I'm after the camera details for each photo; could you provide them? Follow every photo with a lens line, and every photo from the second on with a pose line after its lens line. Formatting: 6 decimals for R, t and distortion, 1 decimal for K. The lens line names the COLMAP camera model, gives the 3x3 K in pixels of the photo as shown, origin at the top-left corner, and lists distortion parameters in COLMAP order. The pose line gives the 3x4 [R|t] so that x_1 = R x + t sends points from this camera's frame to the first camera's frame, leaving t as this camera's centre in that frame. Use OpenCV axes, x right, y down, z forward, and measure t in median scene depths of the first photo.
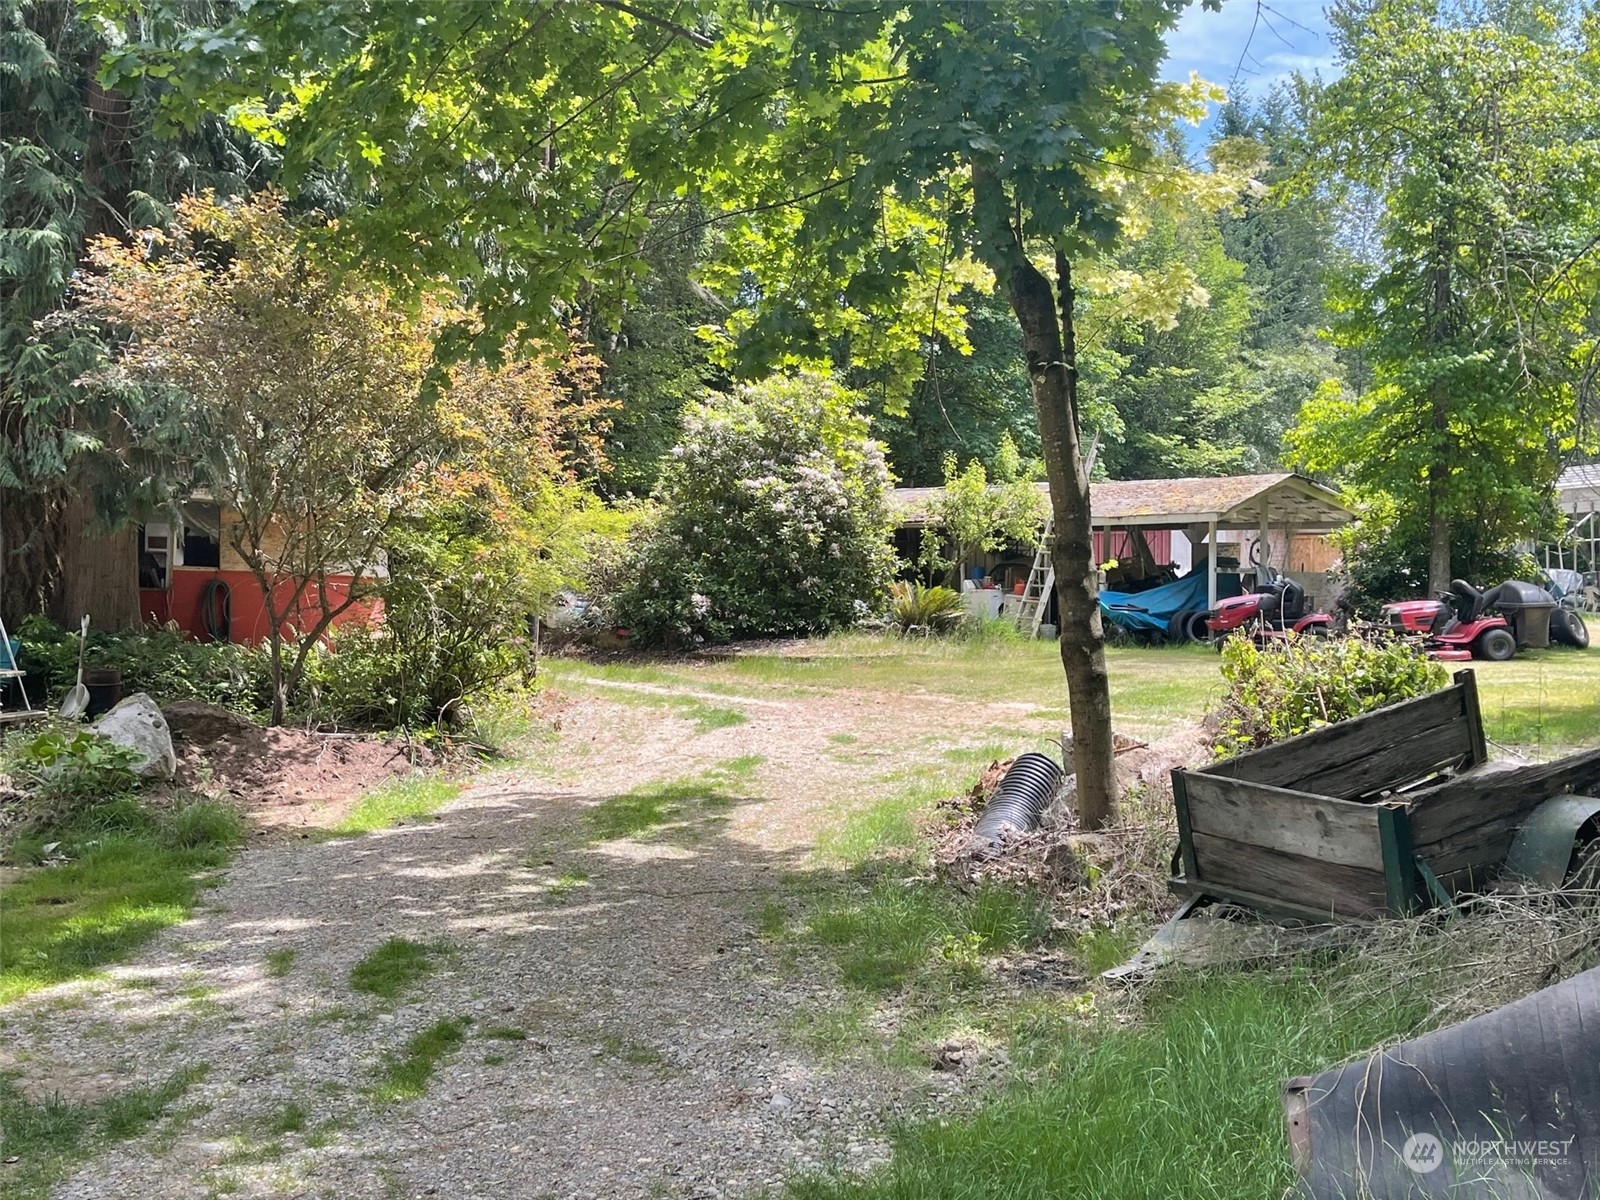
lens RADIAL K [[1605.0, 0, 800.7], [0, 1605.0, 601.7], [0, 0, 1]] dist [0.004184, 0.000000]
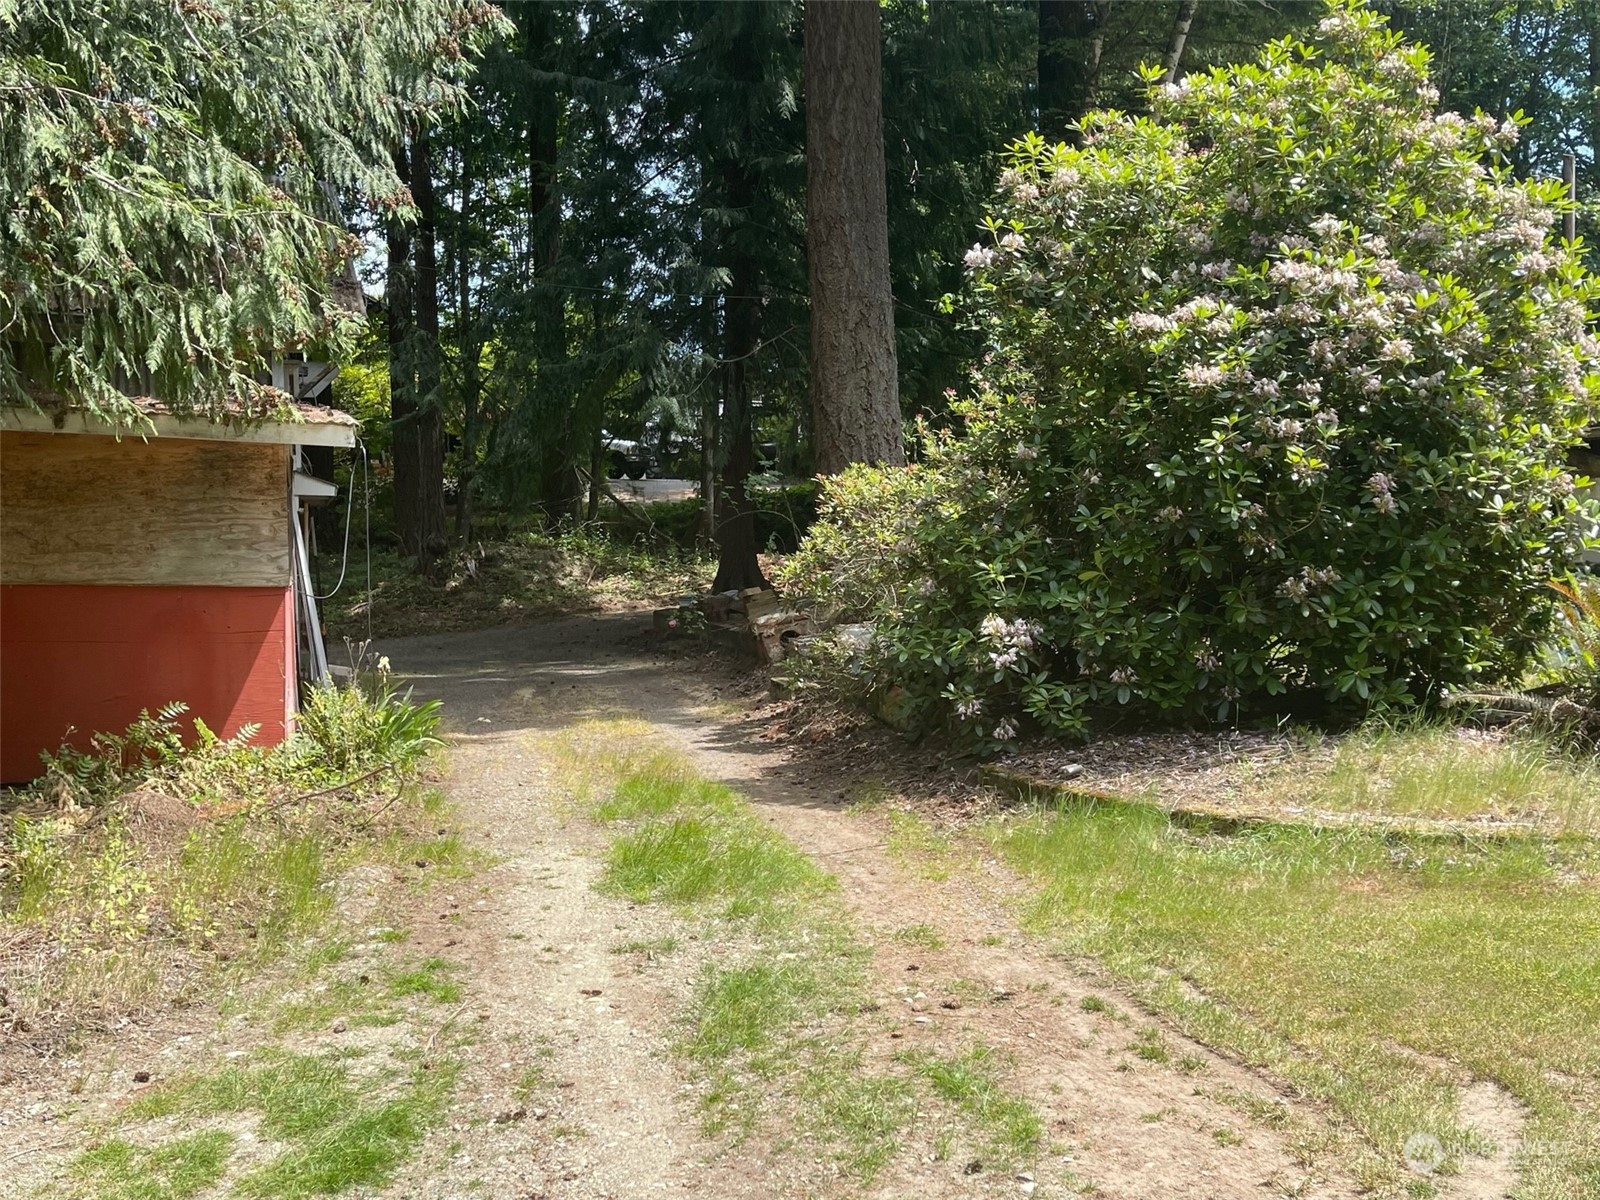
lens RADIAL K [[1605.0, 0, 797.5], [0, 1605.0, 596.5], [0, 0, 1]] dist [0.004184, 0.000000]
pose [[0.872457, -0.000752, -0.488690, 0.082016], [0.009412, 0.999839, 0.015264, -0.015559], [0.488600, -0.017917, 0.872324, 0.631275]]
